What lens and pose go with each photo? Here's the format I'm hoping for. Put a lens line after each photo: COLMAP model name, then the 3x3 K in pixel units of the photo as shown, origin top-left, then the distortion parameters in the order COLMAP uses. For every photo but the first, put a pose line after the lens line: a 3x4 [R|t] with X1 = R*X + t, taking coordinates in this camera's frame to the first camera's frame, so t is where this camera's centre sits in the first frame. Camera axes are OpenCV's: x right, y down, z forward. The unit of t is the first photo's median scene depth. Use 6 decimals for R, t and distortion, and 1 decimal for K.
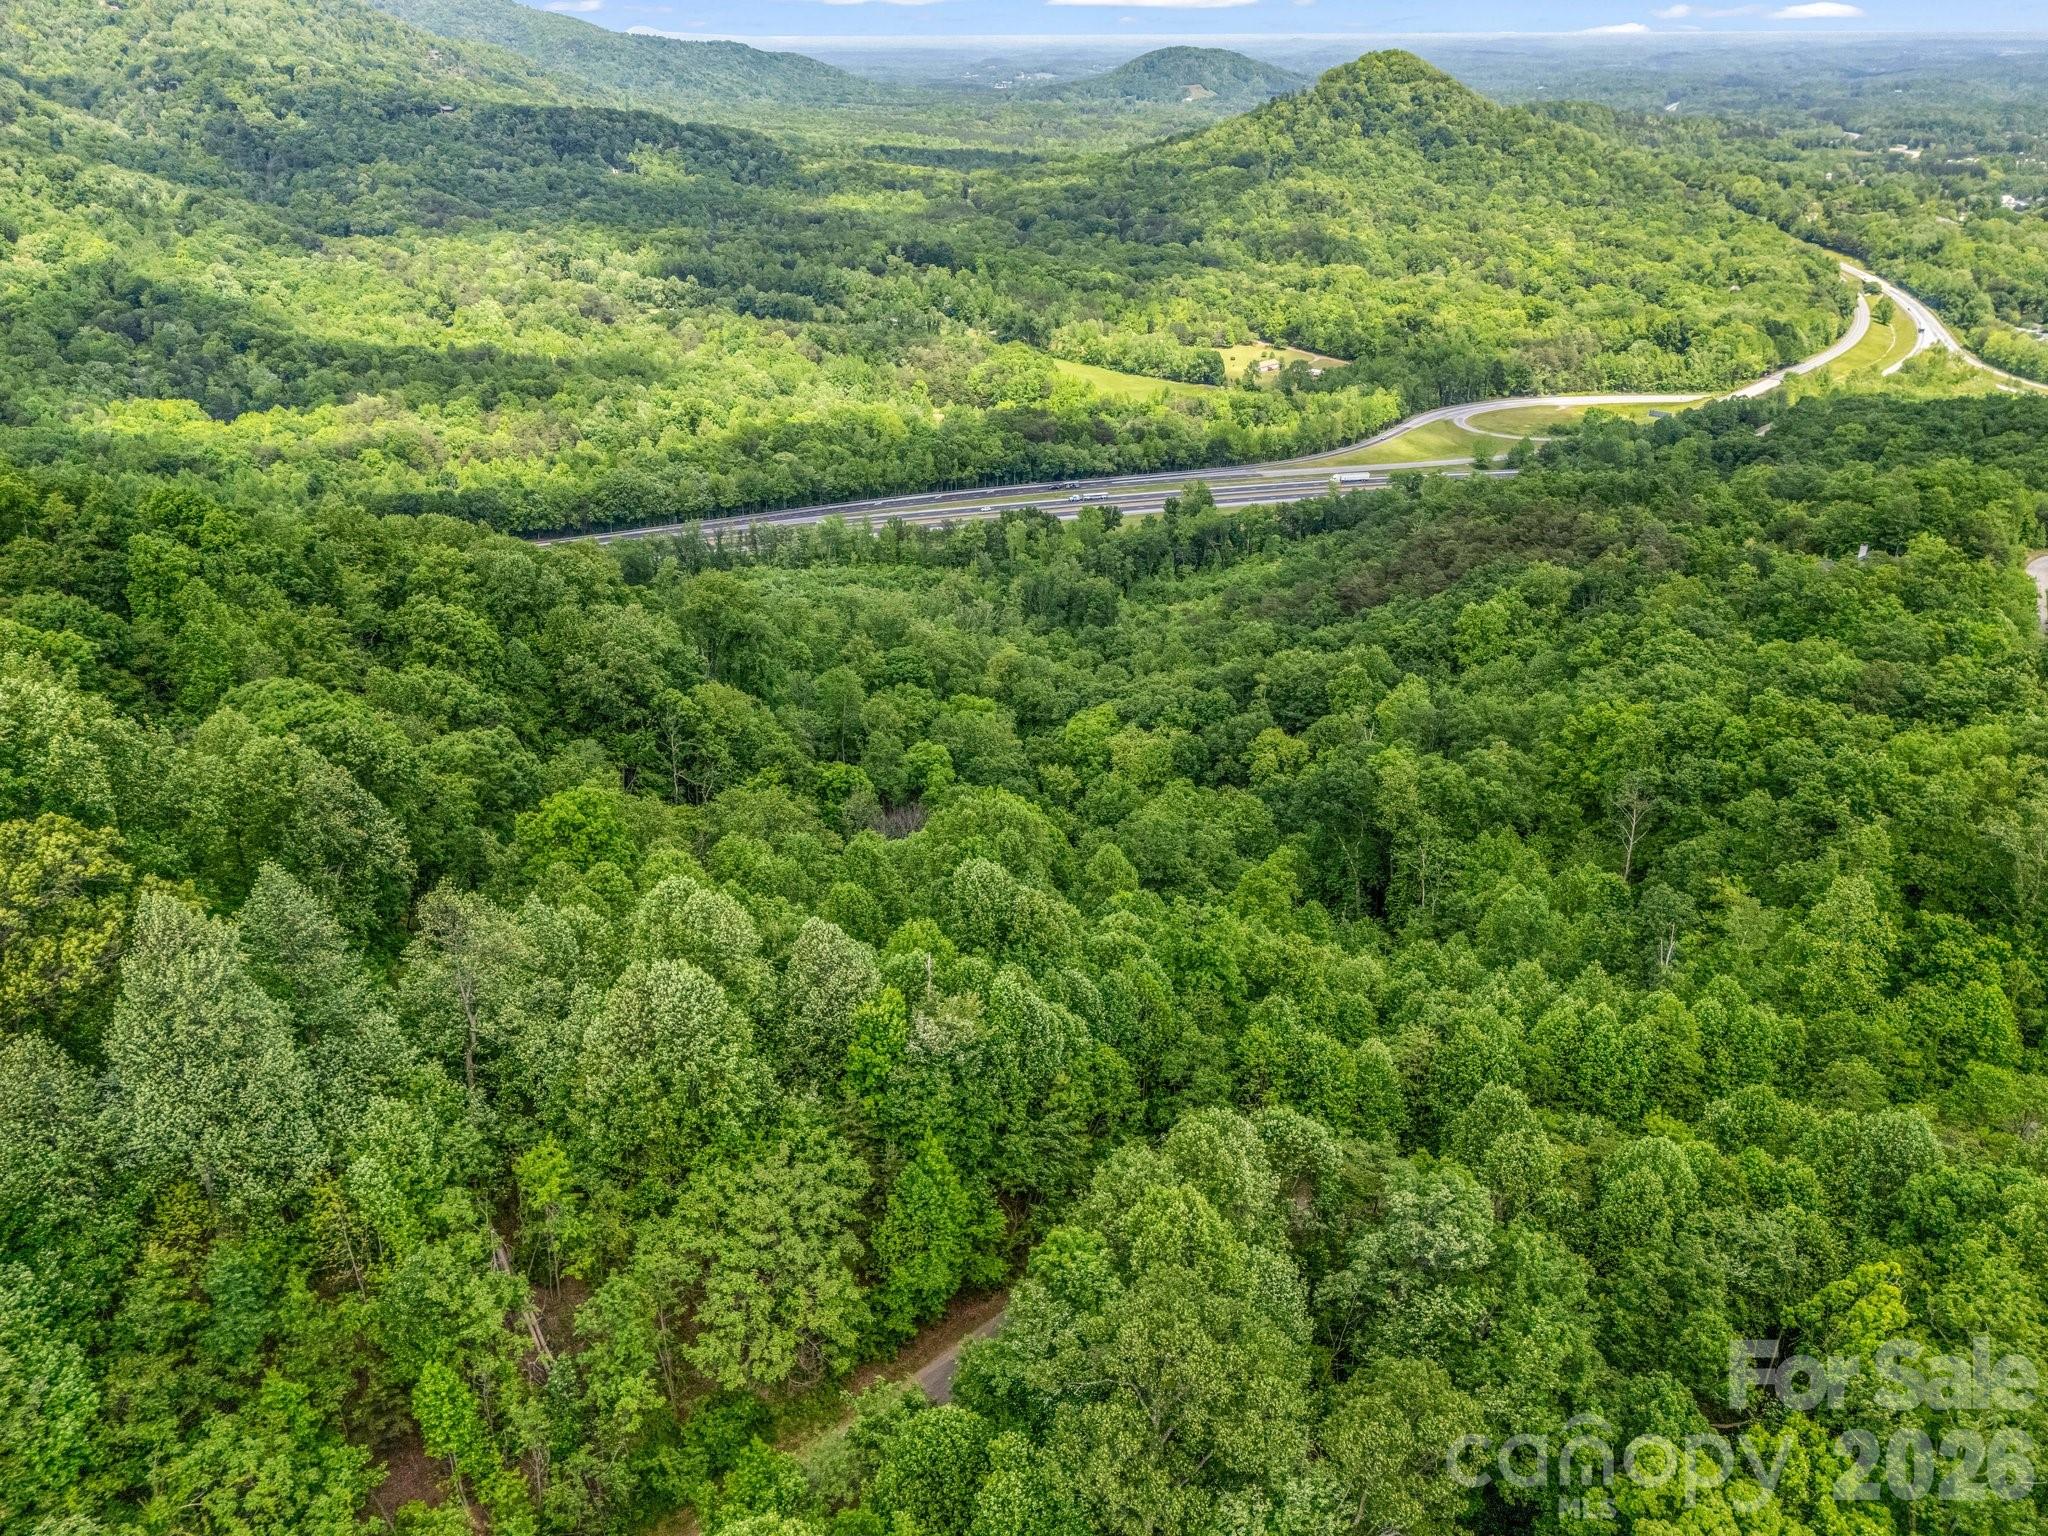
lens RADIAL K [[1517.6, 0, 1013.8], [0, 1517.6, 782.7], [0, 0, 1]] dist [0.057374, -0.041667]
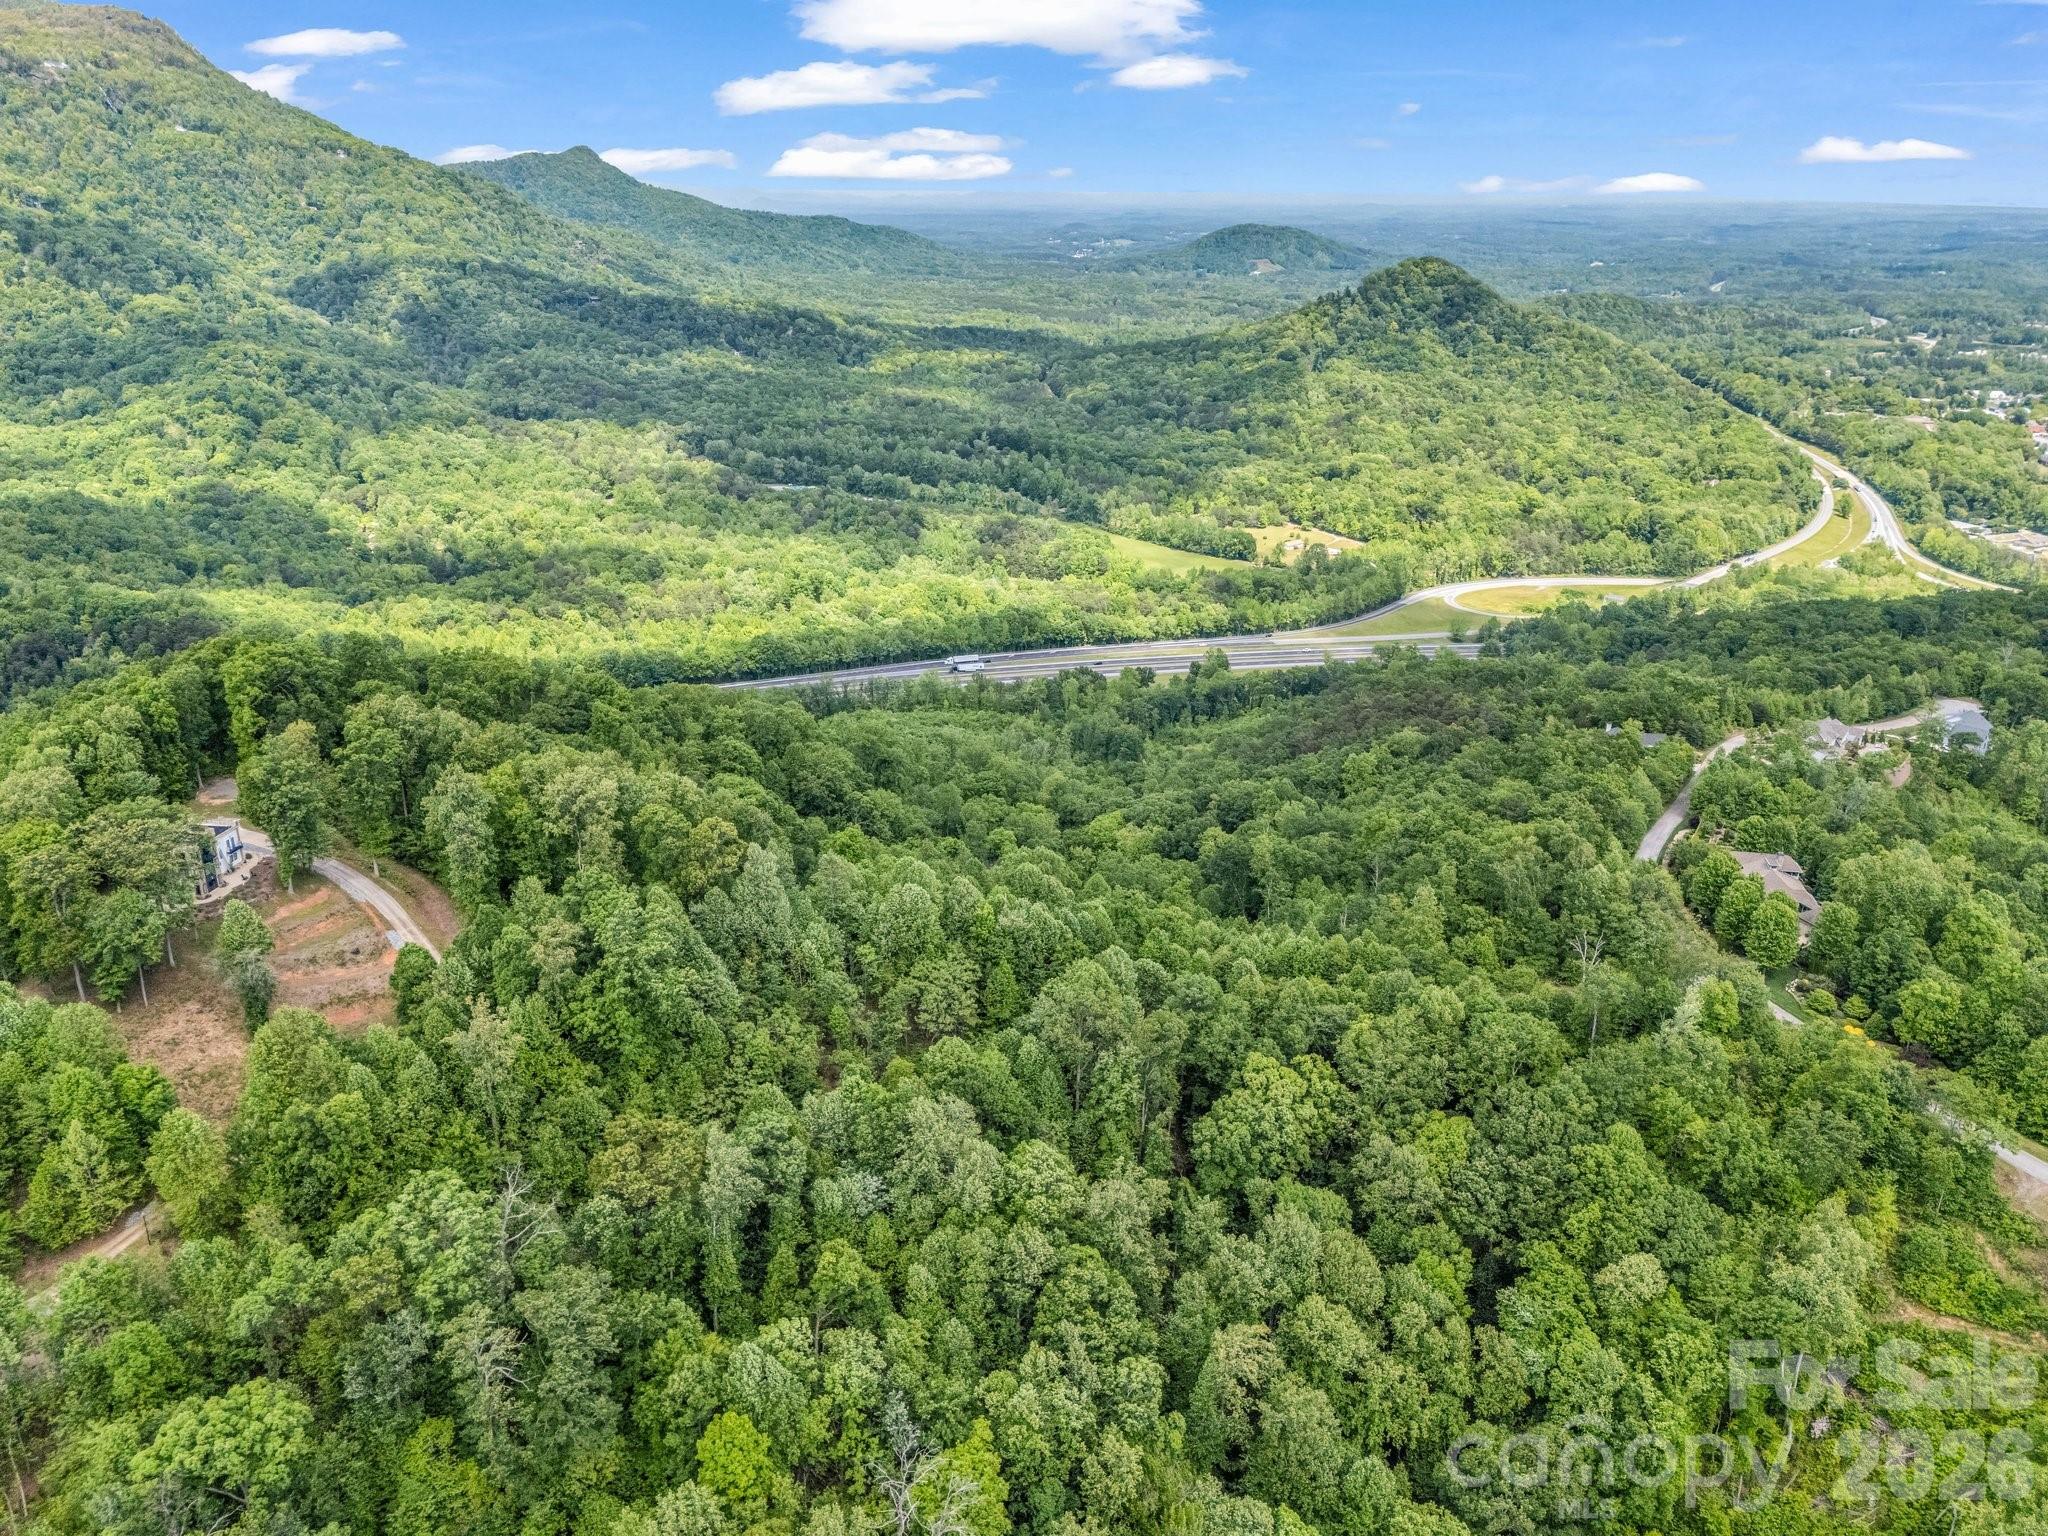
lens RADIAL K [[1517.6, 0, 1016.3], [0, 1517.6, 768.1], [0, 0, 1]] dist [0.057374, -0.041667]
pose [[0.998759, 0.026425, -0.042217, 0.006908], [-0.030322, 0.995064, -0.094488, 0.016512], [0.039512, 0.095651, 0.994630, -0.169183]]
